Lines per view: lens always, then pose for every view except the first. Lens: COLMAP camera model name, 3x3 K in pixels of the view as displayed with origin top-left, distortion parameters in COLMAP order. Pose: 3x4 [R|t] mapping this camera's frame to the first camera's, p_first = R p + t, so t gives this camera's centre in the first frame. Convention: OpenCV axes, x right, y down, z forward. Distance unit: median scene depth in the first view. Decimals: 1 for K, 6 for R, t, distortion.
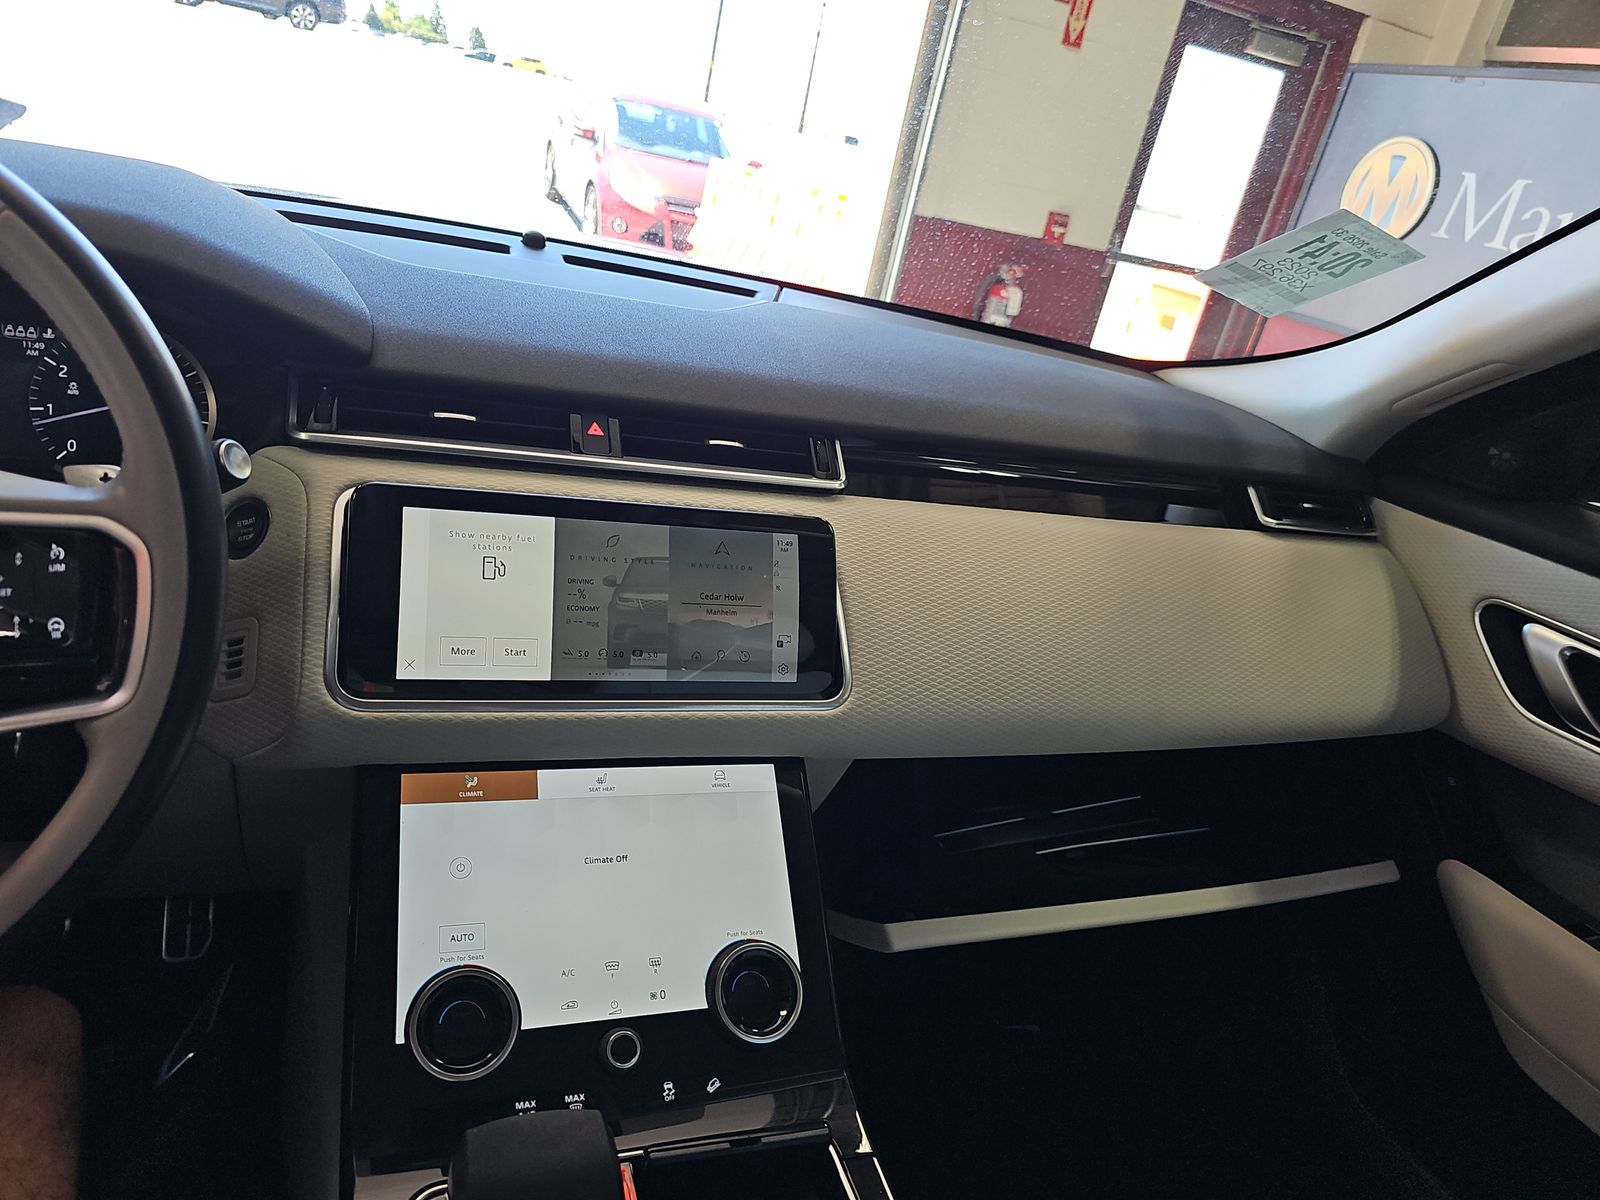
lens RADIAL K [[1066.0, 0, 800.0], [0, 1066.0, 600.0], [0, 0, 1]] dist [0.022903, -0.024217]
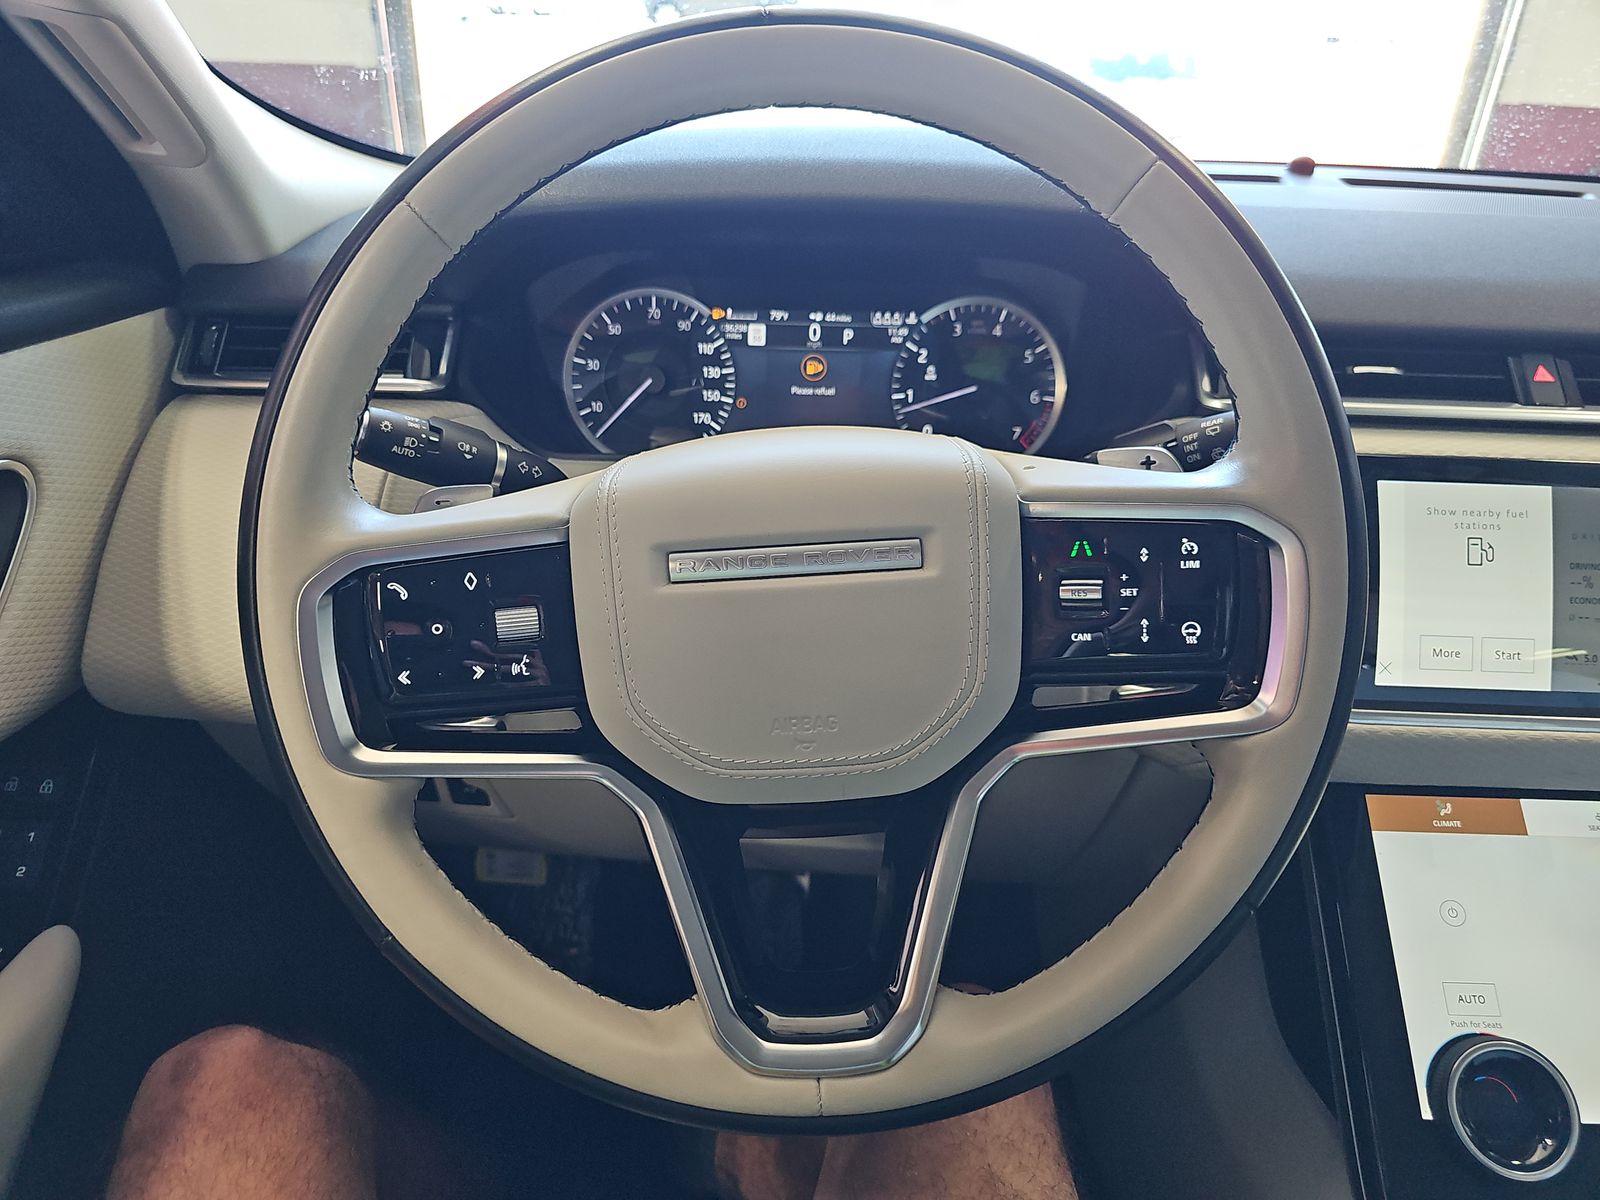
lens RADIAL K [[1085.2, 0, 797.1], [0, 1085.2, 613.0], [0, 0, 1]] dist [0.002689, -0.000190]
pose [[0.927266, 0.005663, -0.374361, -0.455678], [0.008802, 0.999280, 0.036918, -0.018013], [0.374300, -0.037528, 0.926548, 0.032003]]
